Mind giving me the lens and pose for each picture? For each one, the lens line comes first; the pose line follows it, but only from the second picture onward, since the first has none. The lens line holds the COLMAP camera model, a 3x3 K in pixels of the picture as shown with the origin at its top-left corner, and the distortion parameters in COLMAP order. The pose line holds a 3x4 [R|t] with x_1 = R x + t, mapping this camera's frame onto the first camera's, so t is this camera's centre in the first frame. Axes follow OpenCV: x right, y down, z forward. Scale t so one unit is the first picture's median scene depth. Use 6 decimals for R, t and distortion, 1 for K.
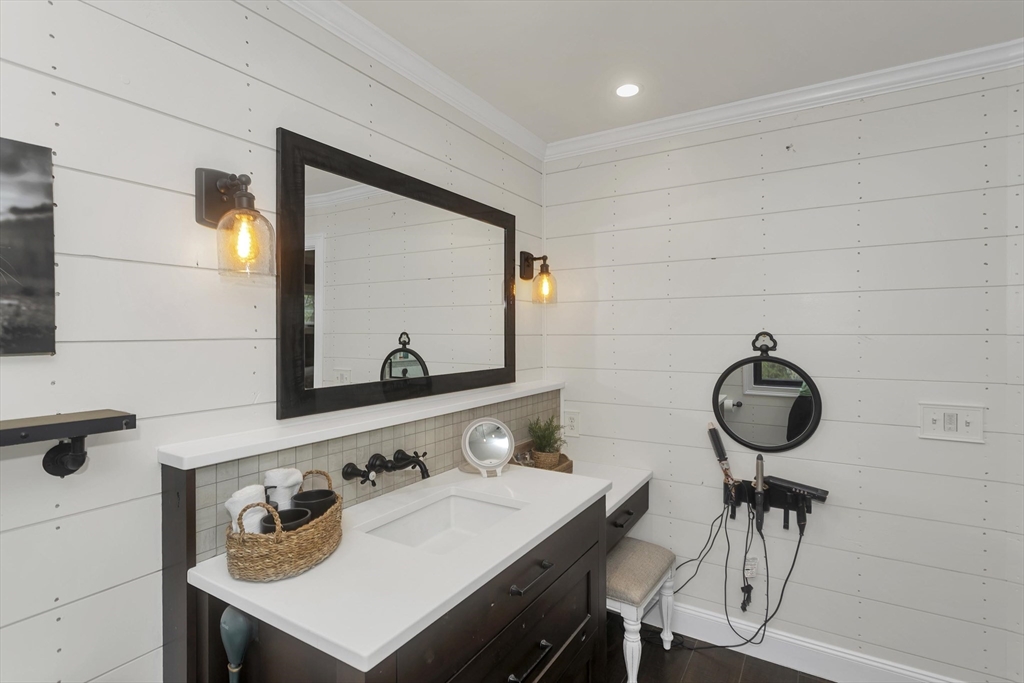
lens RADIAL K [[491.7, 0, 515.0], [0, 491.7, 336.3], [0, 0, 1]] dist [0.001560, 0.000786]
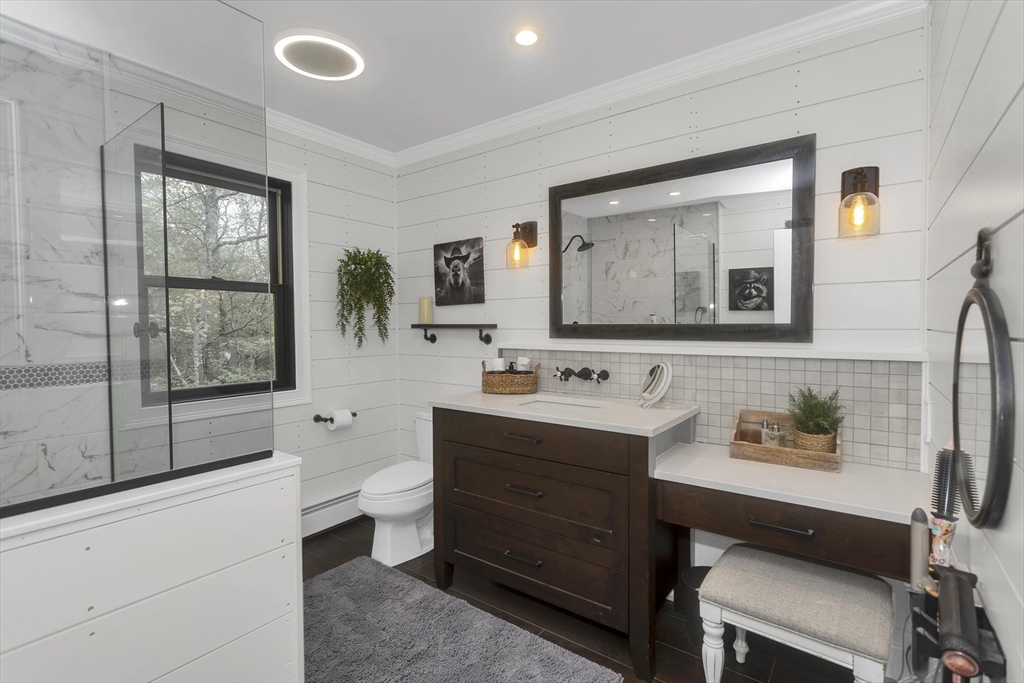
lens RADIAL K [[491.7, 0, 515.0], [0, 491.7, 336.3], [0, 0, 1]] dist [0.001560, 0.000786]
pose [[-0.083018, 0.031366, -0.996054, 1.439319], [0.000517, 0.999506, 0.031432, 0.098050], [0.996548, 0.002094, -0.082993, 0.992515]]
